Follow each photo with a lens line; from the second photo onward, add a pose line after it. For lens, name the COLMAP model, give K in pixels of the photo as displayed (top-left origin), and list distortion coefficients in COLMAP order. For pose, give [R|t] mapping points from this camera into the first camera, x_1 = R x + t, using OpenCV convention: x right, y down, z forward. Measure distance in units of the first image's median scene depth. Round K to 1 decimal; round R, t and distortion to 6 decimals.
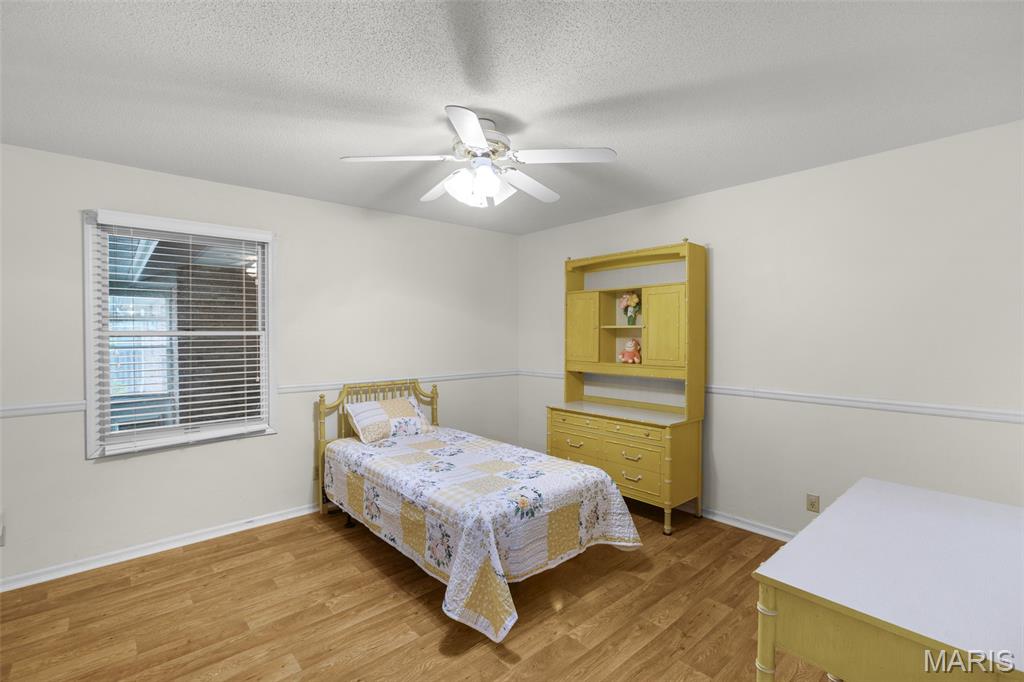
lens RADIAL K [[459.4, 0, 506.4], [0, 459.4, 340.0], [0, 0, 1]] dist [-0.001551, 0.001835]
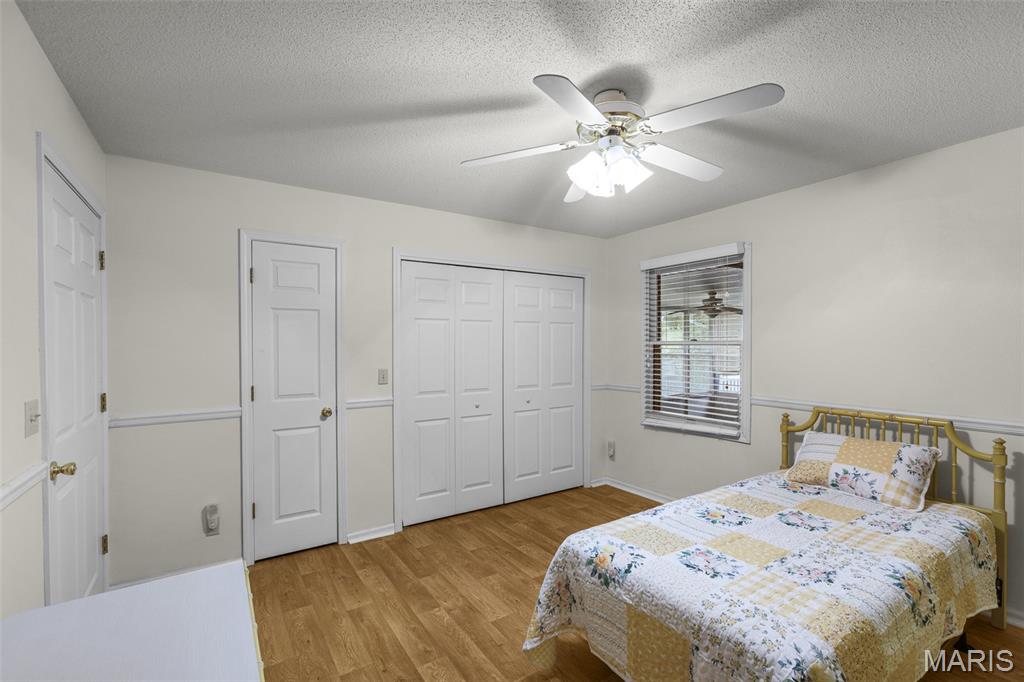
lens RADIAL K [[459.4, 0, 520.6], [0, 459.4, 345.0], [0, 0, 1]] dist [-0.001551, 0.001835]
pose [[-0.122348, 0.003428, -0.992481, 0.798803], [-0.012703, 0.999907, 0.005019, -0.013803], [0.992406, 0.013221, -0.122293, 0.921229]]
